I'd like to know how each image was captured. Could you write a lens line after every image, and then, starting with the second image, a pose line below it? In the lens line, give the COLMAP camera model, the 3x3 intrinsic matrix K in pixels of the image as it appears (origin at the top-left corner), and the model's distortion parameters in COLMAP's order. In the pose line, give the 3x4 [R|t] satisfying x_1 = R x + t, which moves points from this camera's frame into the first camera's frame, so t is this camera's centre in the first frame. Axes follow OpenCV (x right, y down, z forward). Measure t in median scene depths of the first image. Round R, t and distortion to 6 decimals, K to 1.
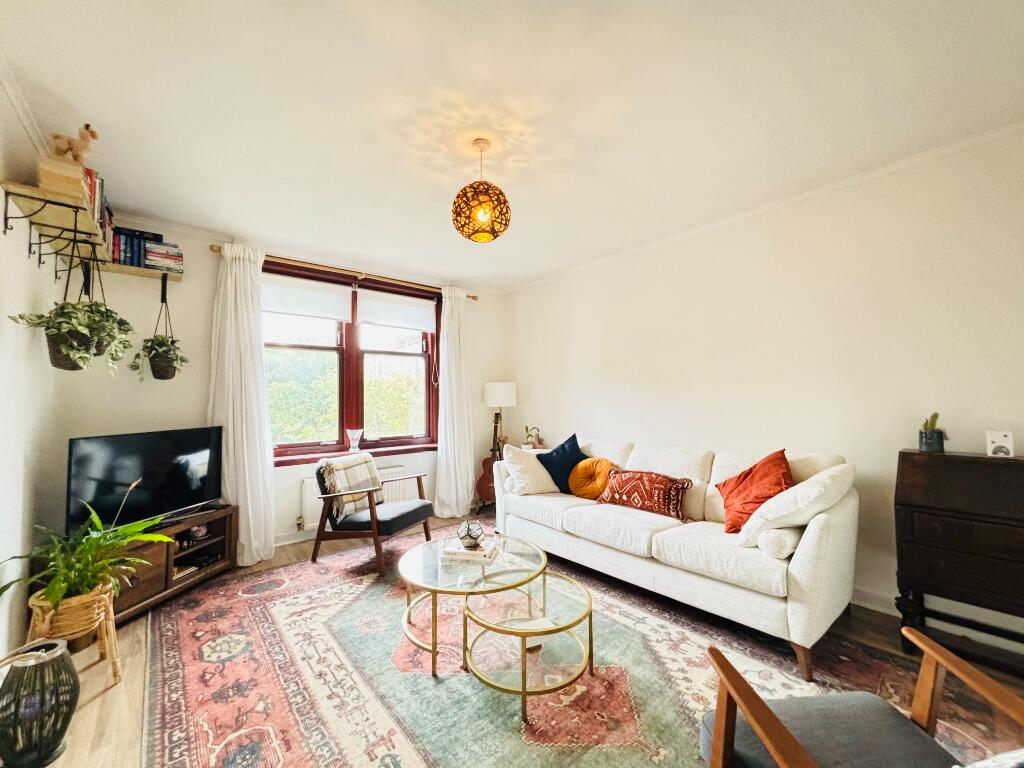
lens RADIAL K [[412.2, 0, 510.0], [0, 412.2, 383.7], [0, 0, 1]] dist [0.001694, -0.000987]
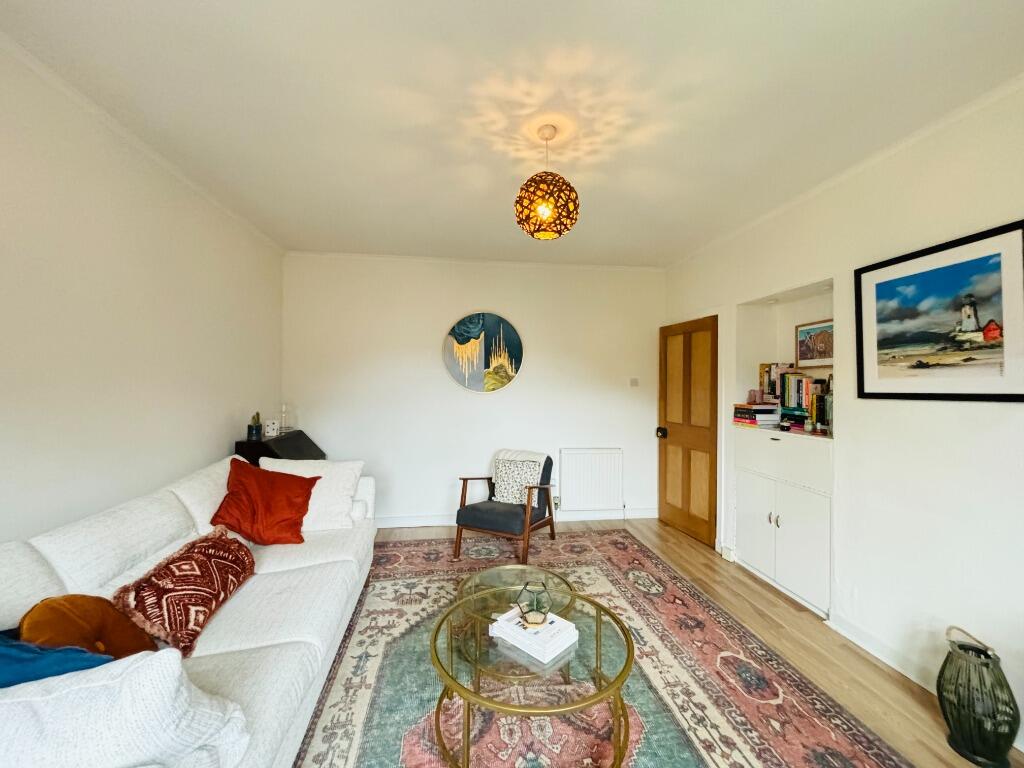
lens RADIAL K [[412.2, 0, 515.6], [0, 412.2, 383.2], [0, 0, 1]] dist [0.001694, -0.000987]
pose [[-0.854387, 0.003608, 0.519624, -0.349329], [-0.015453, 0.999357, -0.032346, 0.003683], [-0.519407, -0.035665, -0.853782, 1.301120]]
